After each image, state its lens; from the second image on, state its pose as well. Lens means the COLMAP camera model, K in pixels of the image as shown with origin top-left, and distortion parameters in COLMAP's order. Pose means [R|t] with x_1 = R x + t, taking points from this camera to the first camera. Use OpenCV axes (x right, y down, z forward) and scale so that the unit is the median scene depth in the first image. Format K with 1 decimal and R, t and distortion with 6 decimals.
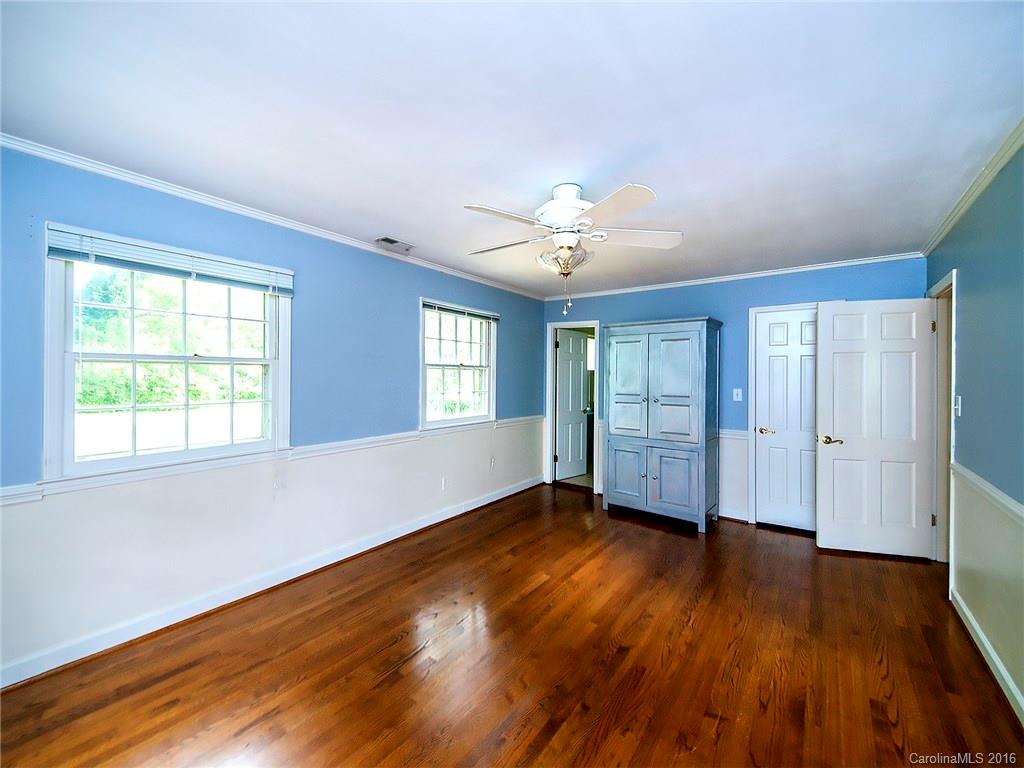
lens RADIAL K [[417.6, 0, 512.3], [0, 417.6, 375.6], [0, 0, 1]] dist [-0.000036, -0.000023]
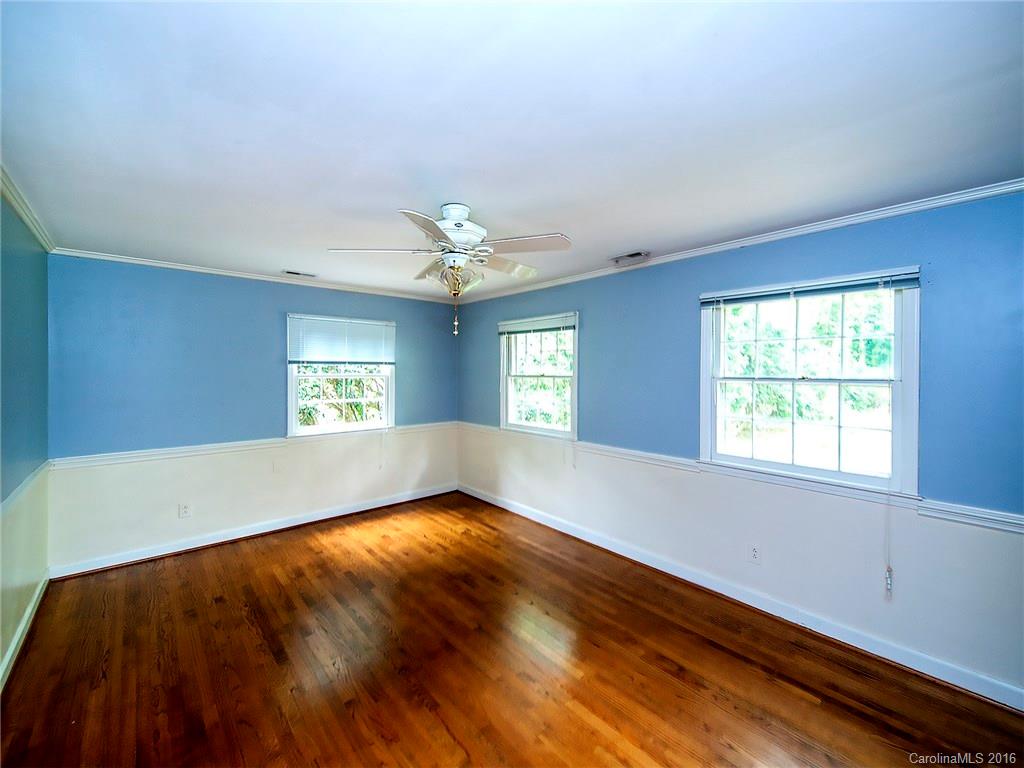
lens RADIAL K [[416.4, 0, 510.5], [0, 416.4, 380.6], [0, 0, 1]] dist [-0.042377, -0.000042]
pose [[-0.244941, -0.019459, -0.969343, 0.534588], [-0.039843, 0.999156, -0.009990, -0.000425], [0.968719, 0.036175, -0.245509, 0.708224]]
